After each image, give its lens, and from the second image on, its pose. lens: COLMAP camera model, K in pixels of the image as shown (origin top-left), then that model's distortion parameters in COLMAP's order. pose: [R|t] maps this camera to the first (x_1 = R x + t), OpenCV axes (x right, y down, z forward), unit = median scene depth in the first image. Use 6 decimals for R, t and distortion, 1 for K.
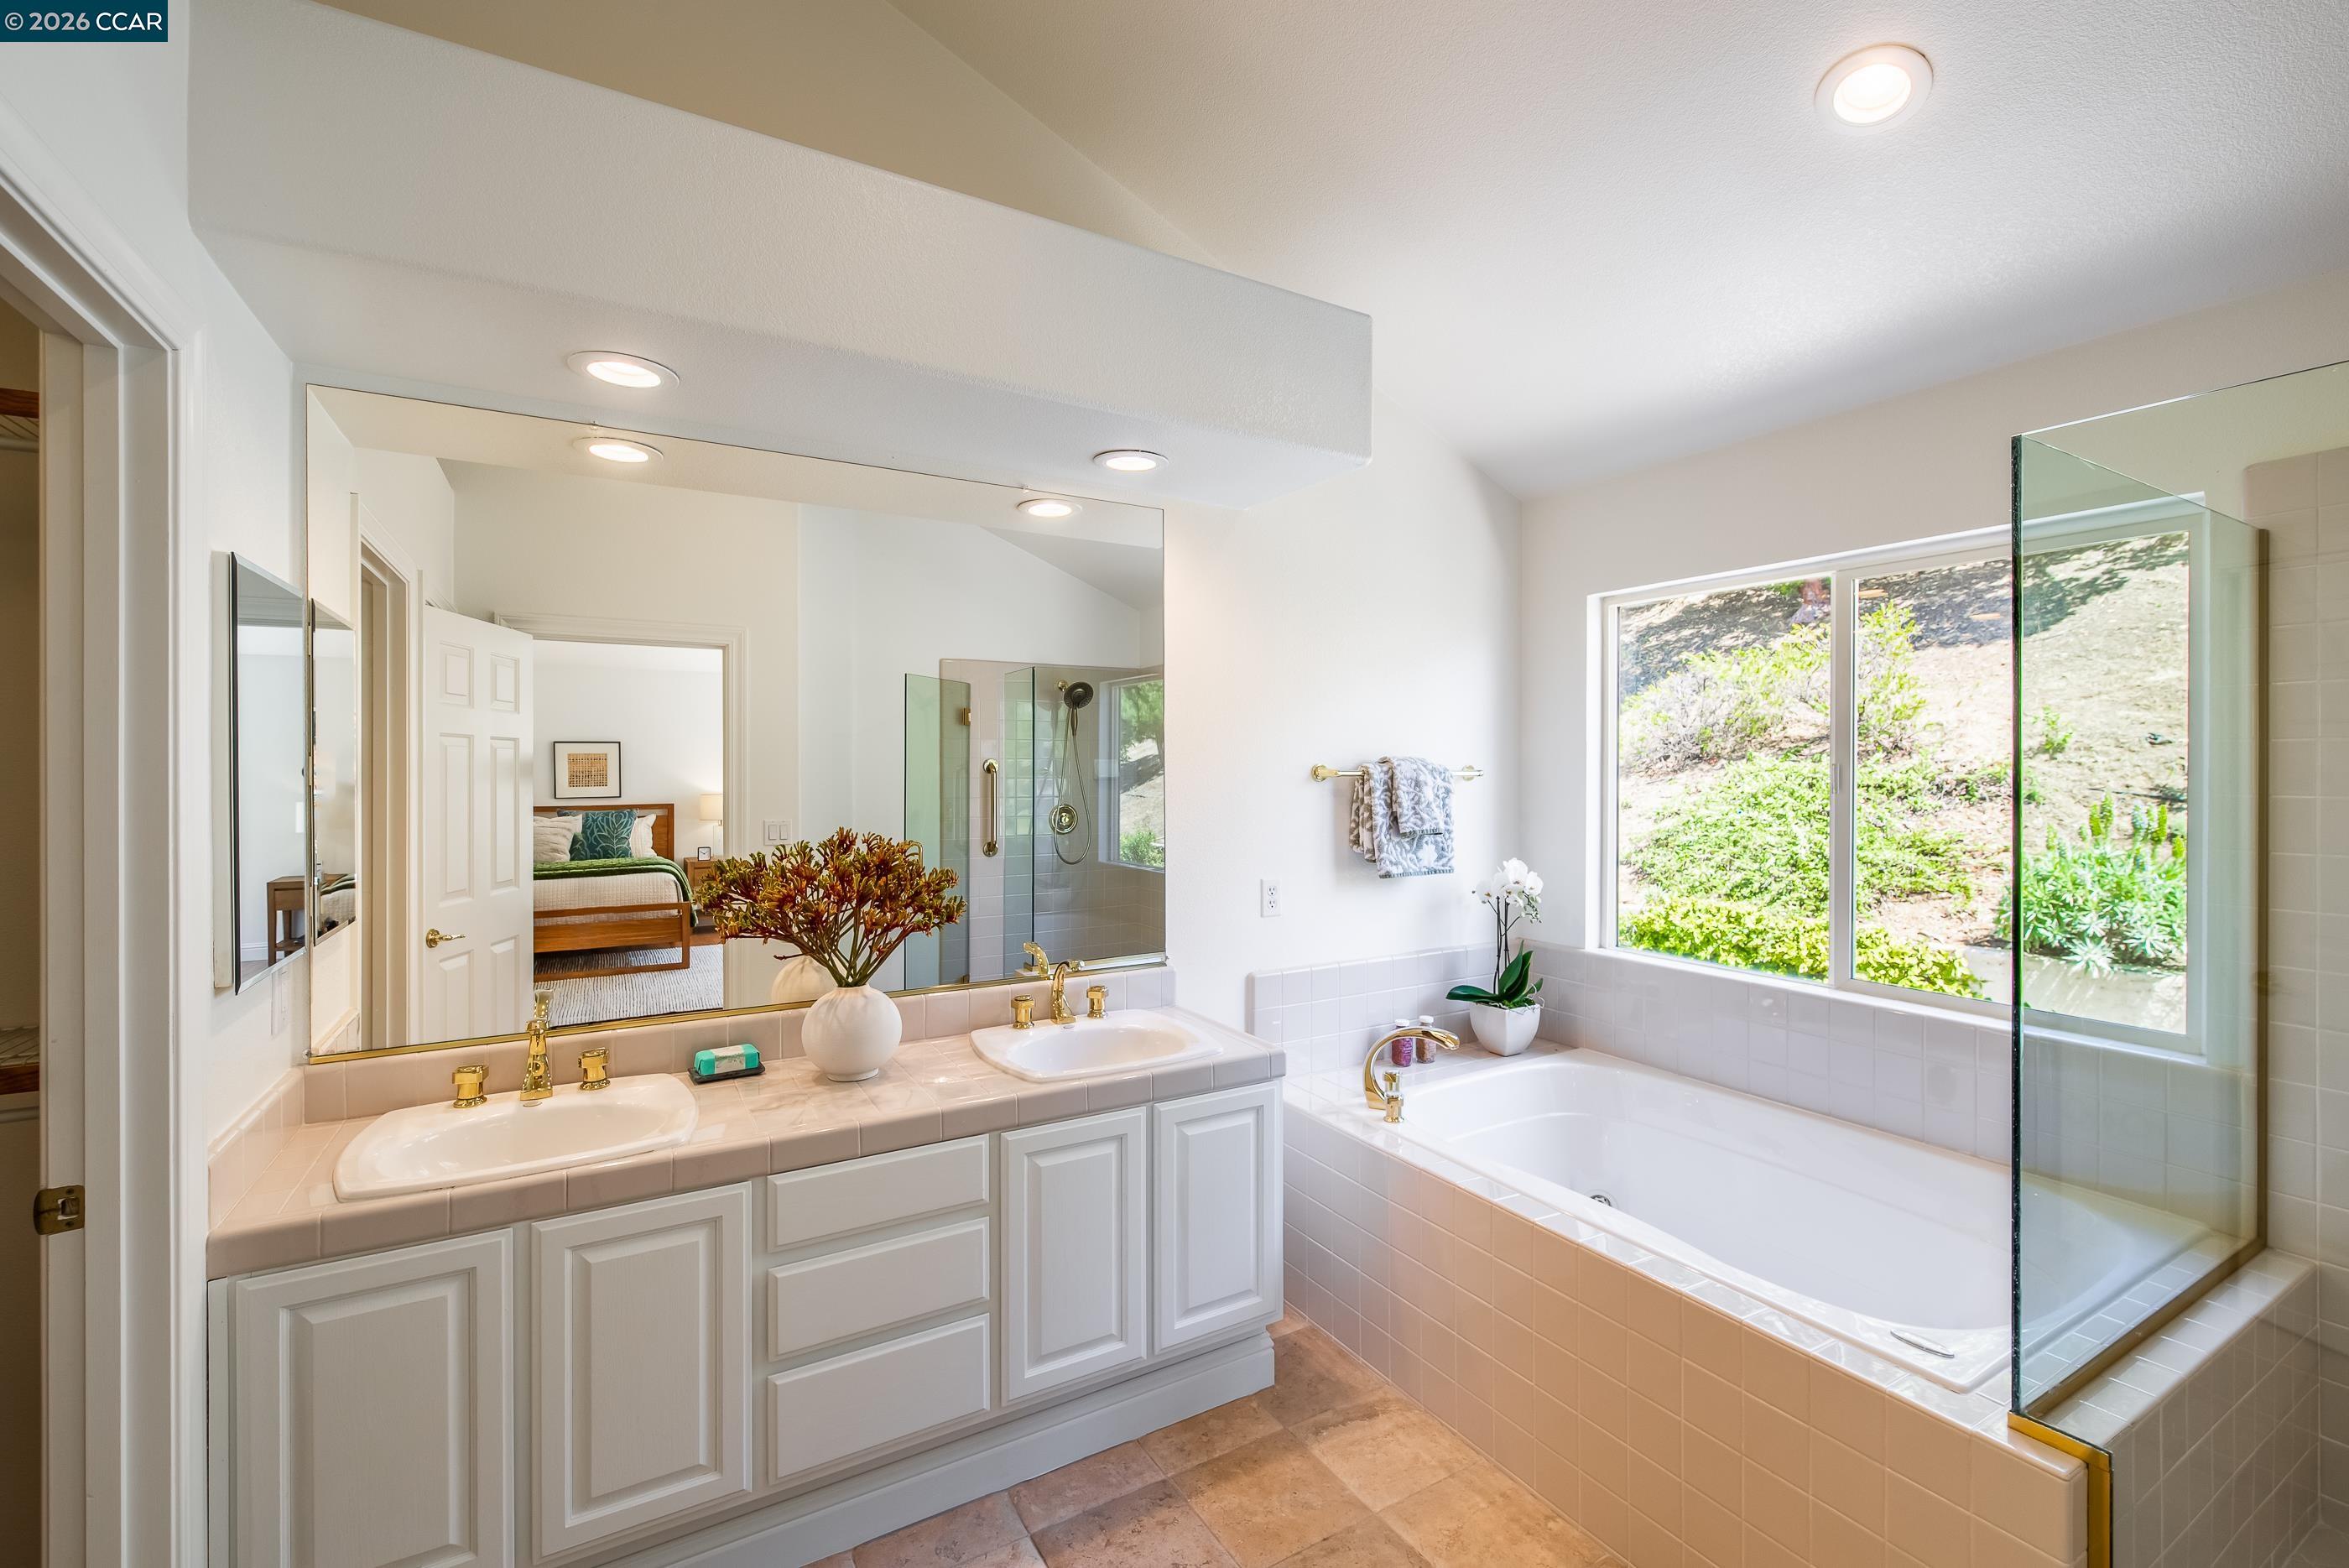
lens RADIAL K [[1036.5, 0, 1220.0], [0, 1036.5, 773.4], [0, 0, 1]] dist [0.004822, 0.000949]
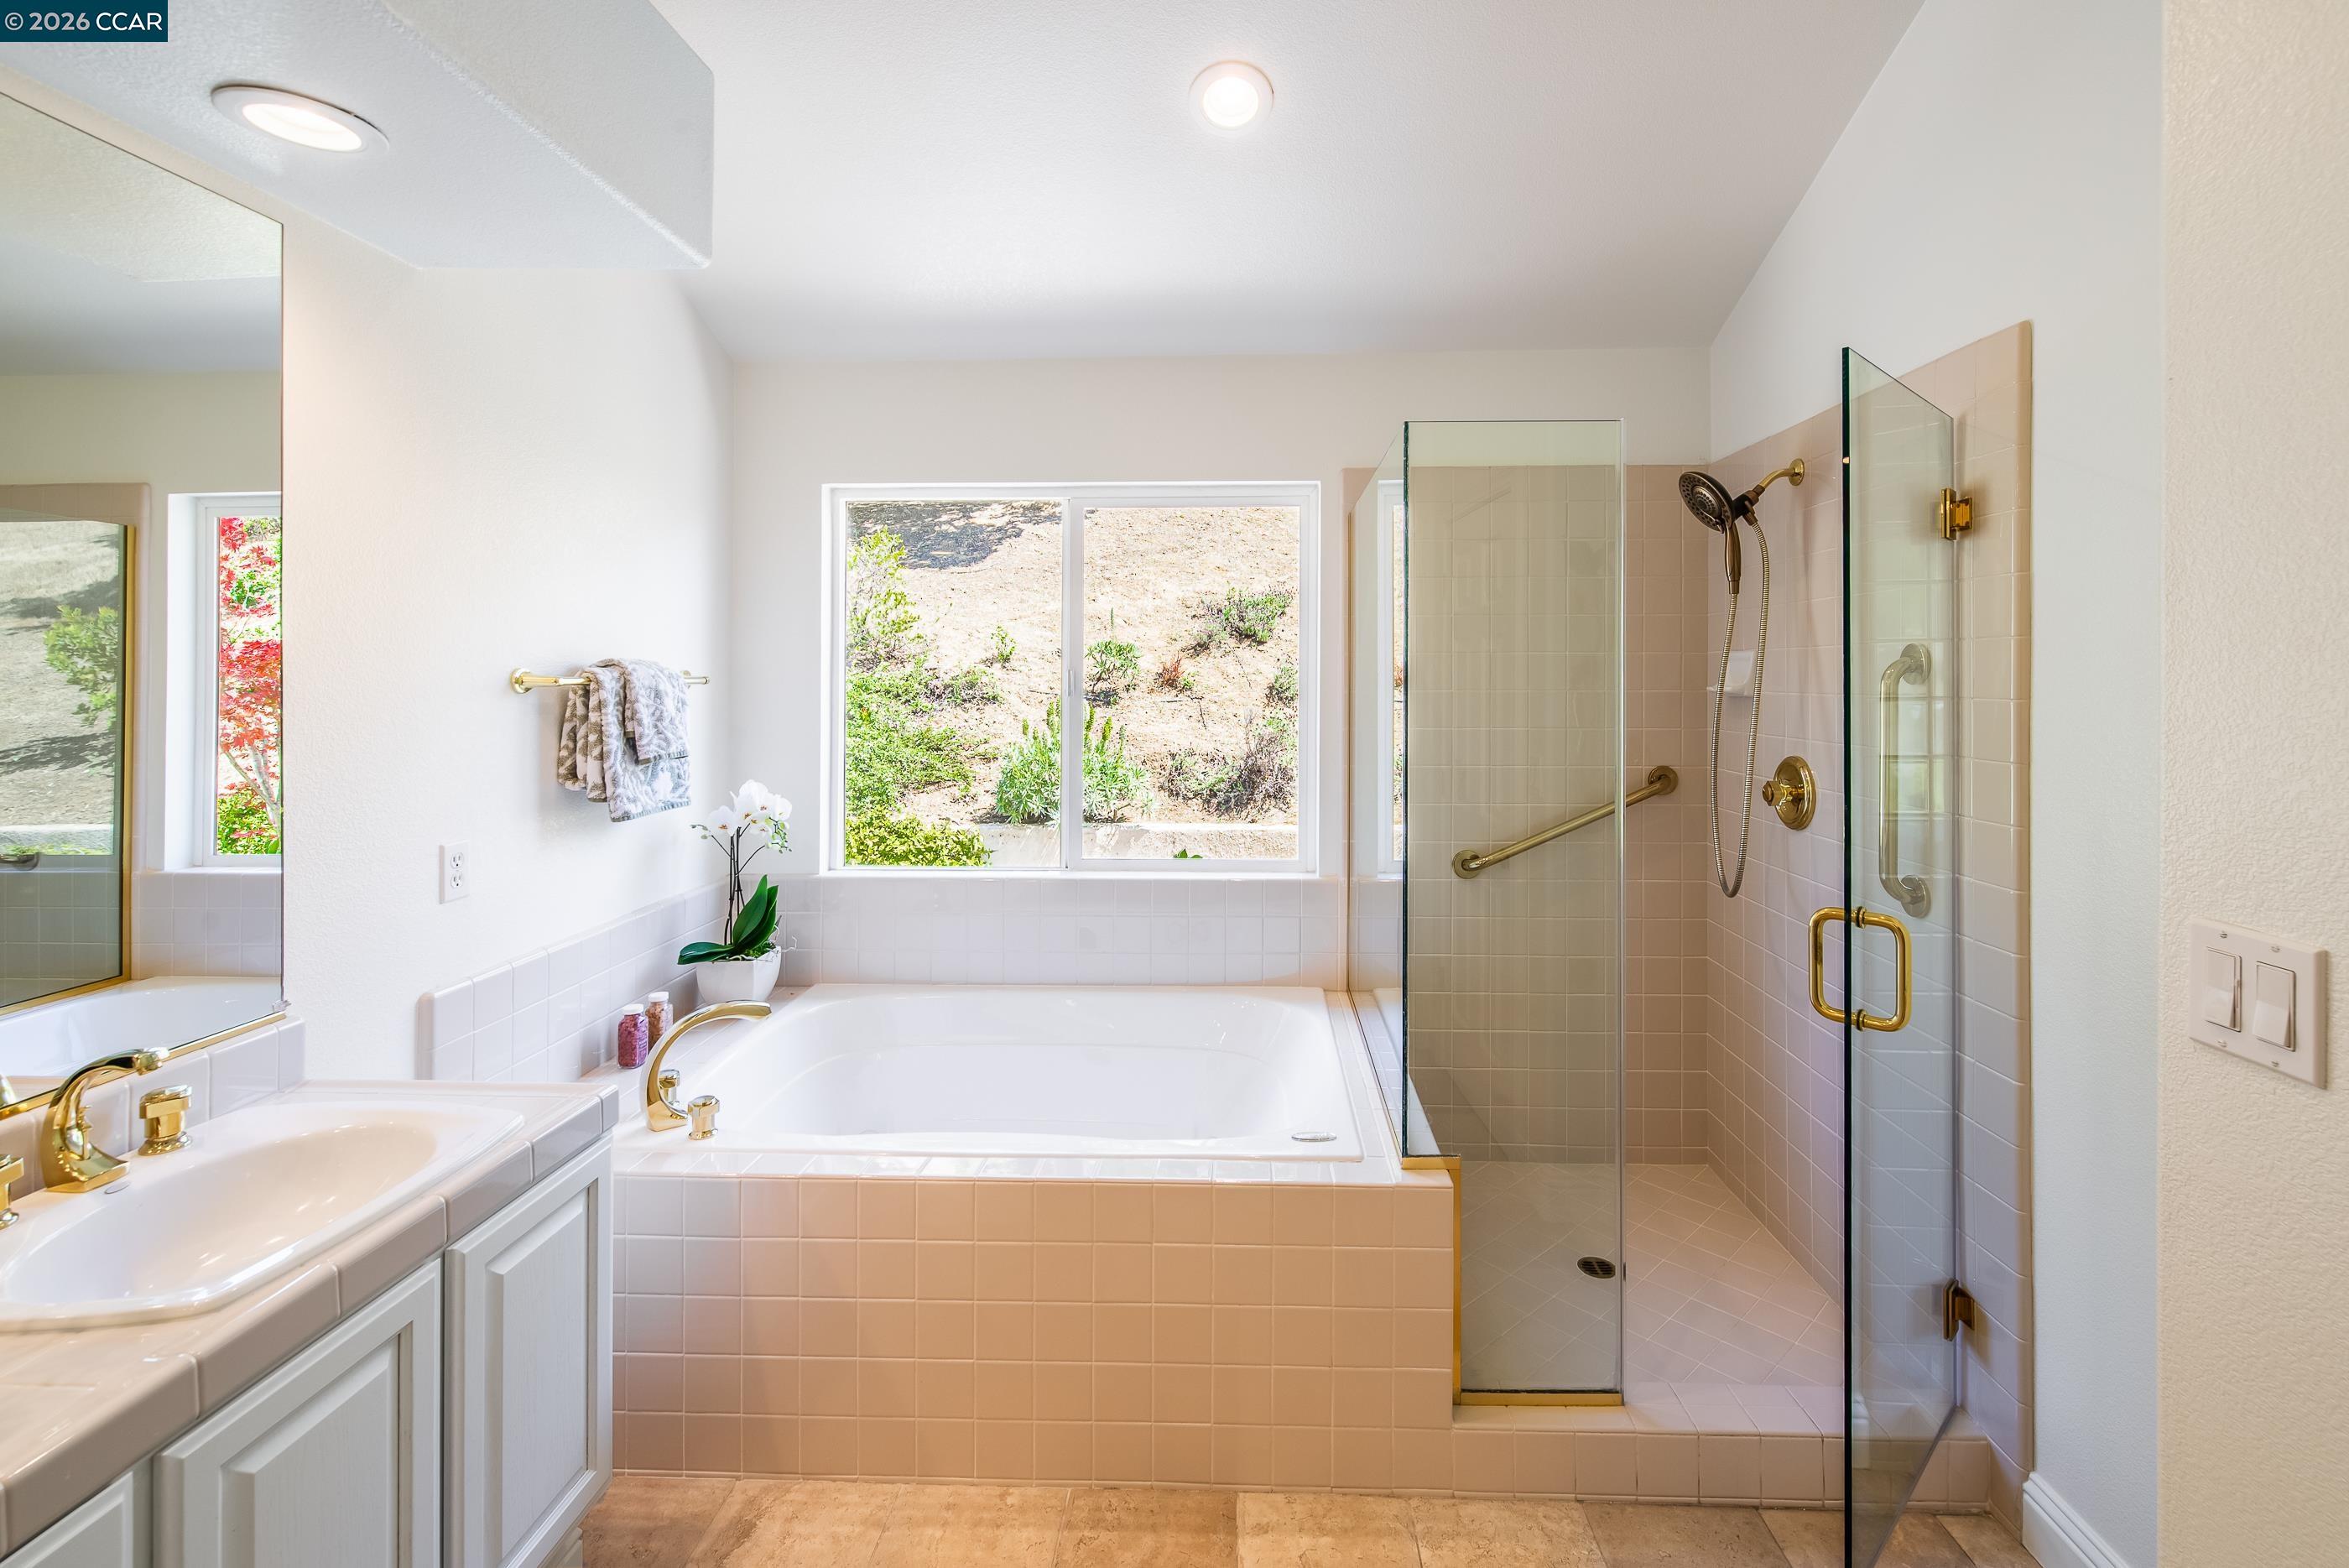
lens RADIAL K [[1036.5, 0, 1216.9], [0, 1036.5, 677.3], [0, 0, 1]] dist [0.004822, 0.000949]
pose [[0.544940, -0.002242, 0.838472, -0.225643], [0.004723, 0.999989, -0.000395, -0.000245], [-0.838462, 0.004175, 0.544945, 0.224207]]
